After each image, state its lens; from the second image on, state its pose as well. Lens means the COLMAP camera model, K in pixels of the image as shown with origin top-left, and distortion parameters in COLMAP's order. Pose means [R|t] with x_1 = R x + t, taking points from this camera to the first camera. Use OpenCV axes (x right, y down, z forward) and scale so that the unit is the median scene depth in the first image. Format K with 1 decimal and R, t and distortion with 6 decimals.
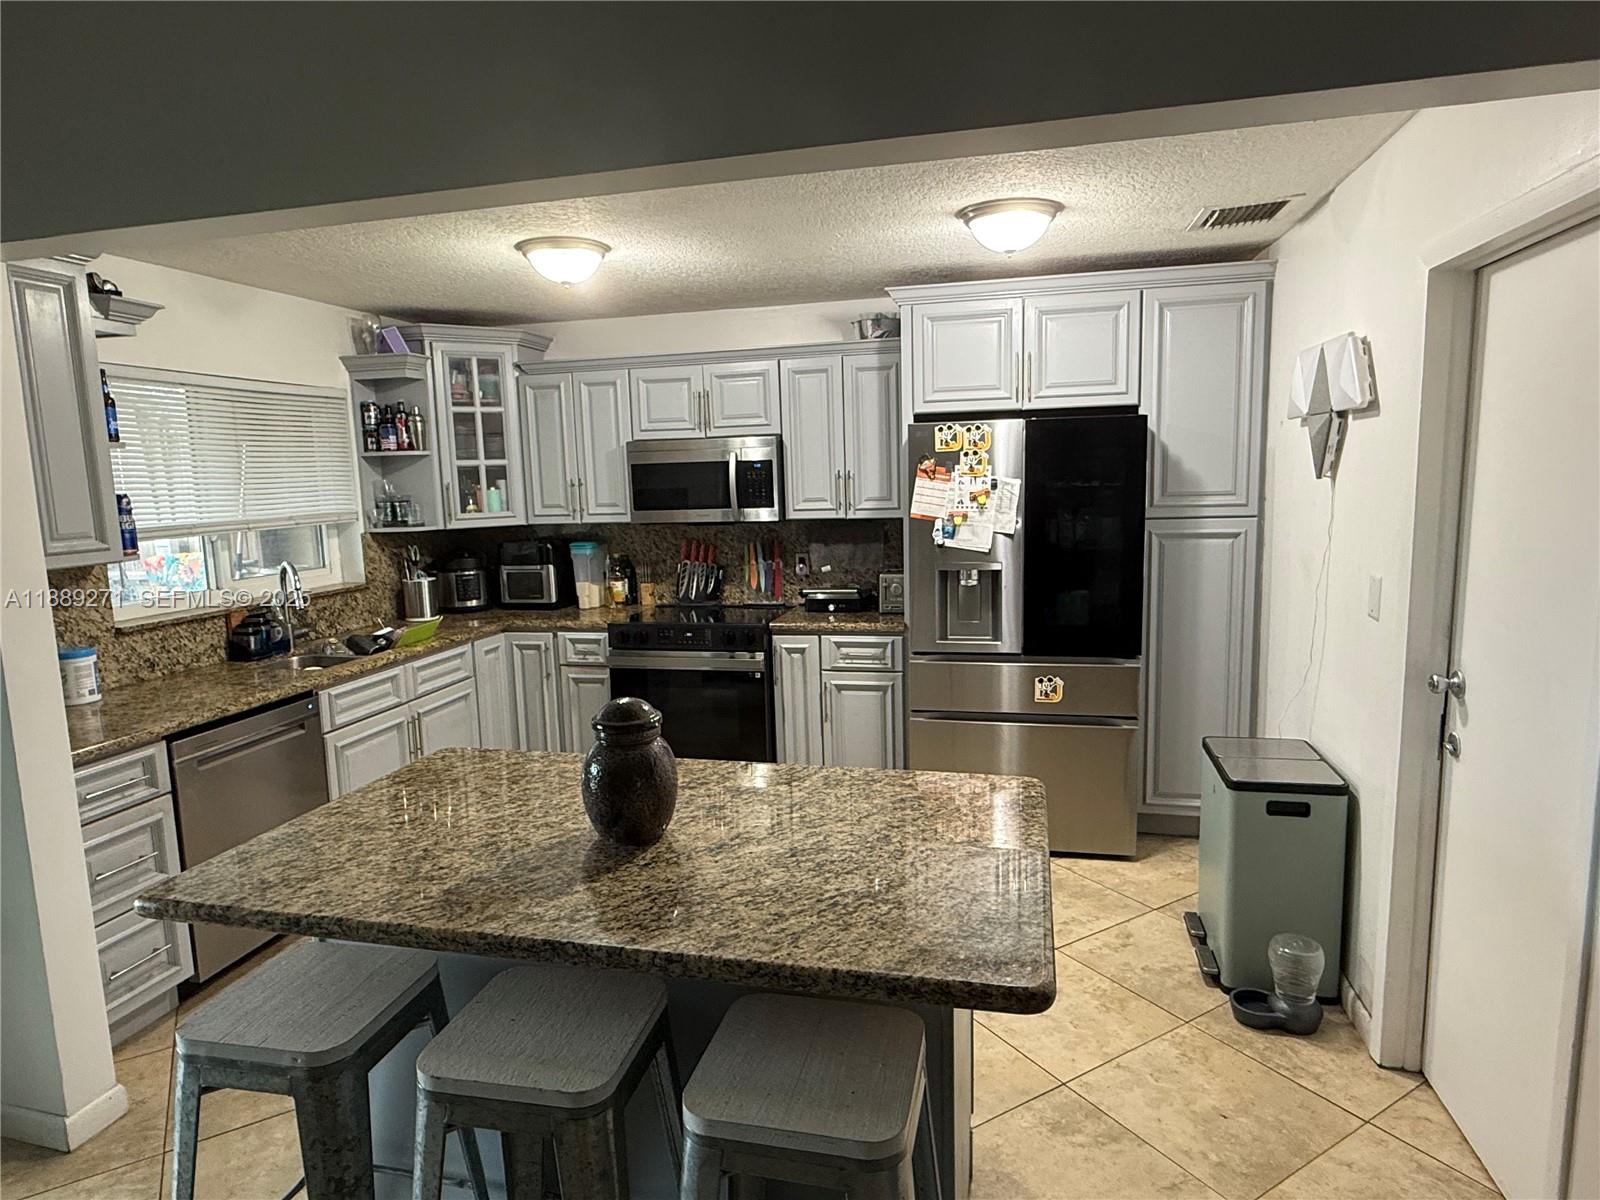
lens RADIAL K [[936.2, 0, 795.7], [0, 936.2, 605.5], [0, 0, 1]] dist [-0.003845, 0.002705]
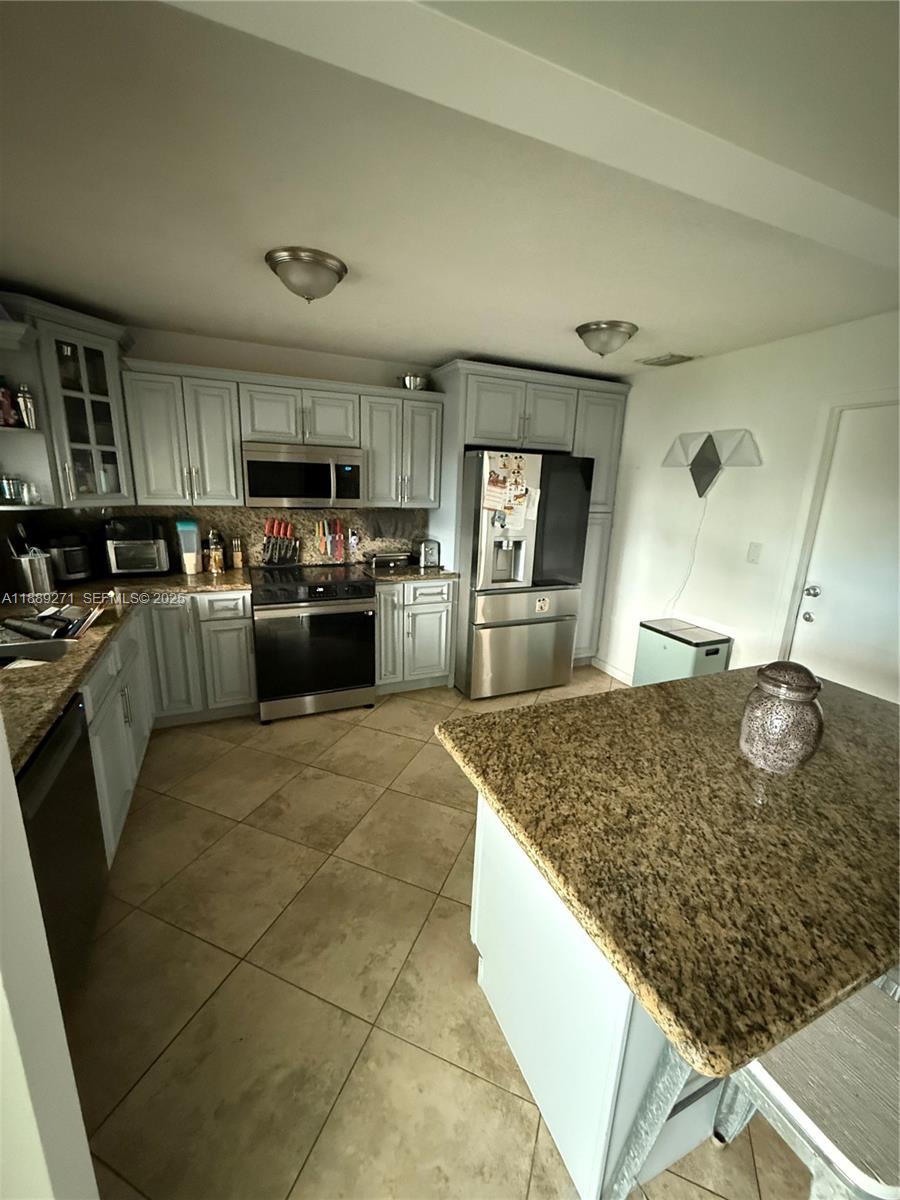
lens RADIAL K [[477.6, 0, 447.6], [0, 477.6, 599.8], [0, 0, 1]] dist [-0.000561, 0.000615]
pose [[0.793018, -0.093342, 0.602004, -0.395449], [0.027852, 0.992714, 0.117233, -0.032457], [-0.608561, -0.076201, 0.789840, 0.323055]]
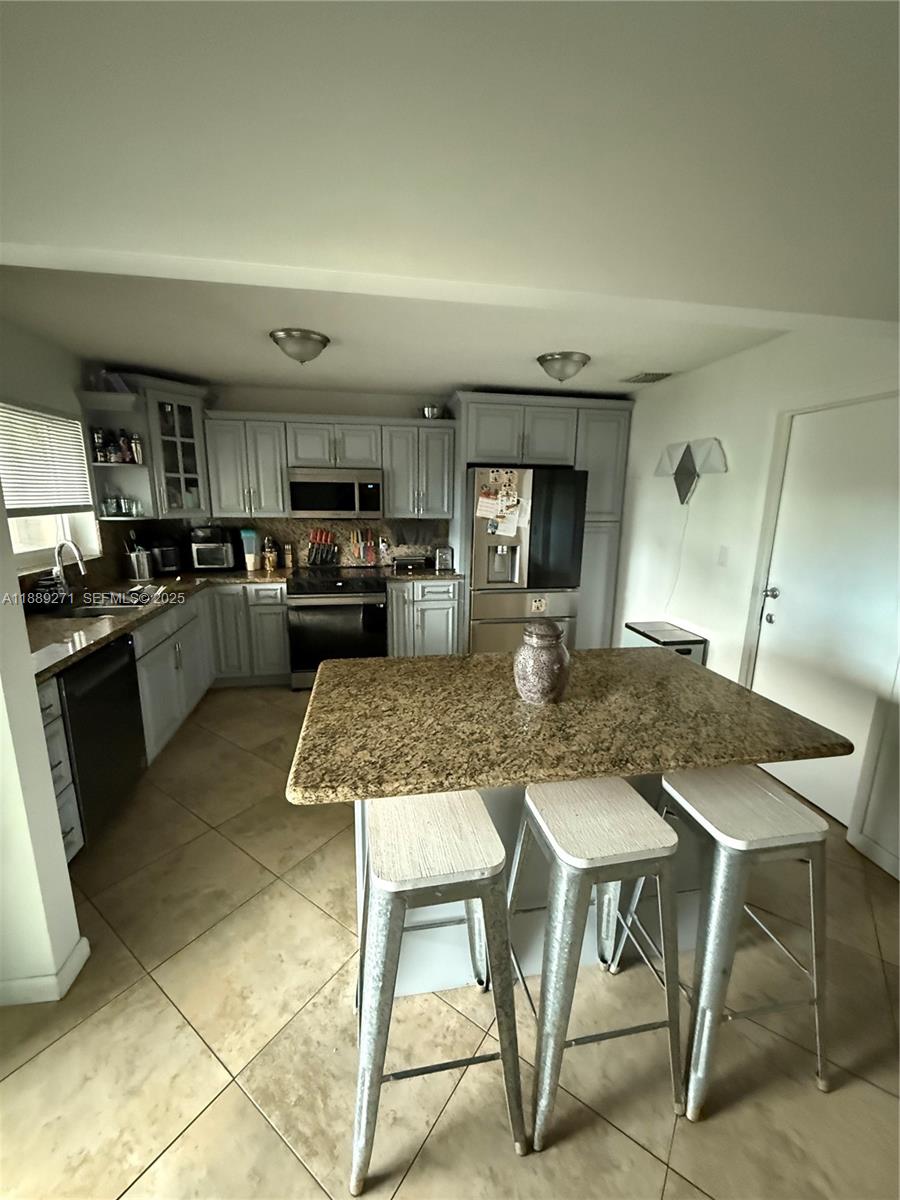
lens RADIAL K [[477.6, 0, 449.3], [0, 477.6, 599.7], [0, 0, 1]] dist [-0.000561, 0.000615]
pose [[0.914296, -0.044966, 0.402543, -0.285476], [0.017078, 0.997215, 0.072605, -0.000644], [-0.404687, -0.059508, 0.912517, 0.117775]]
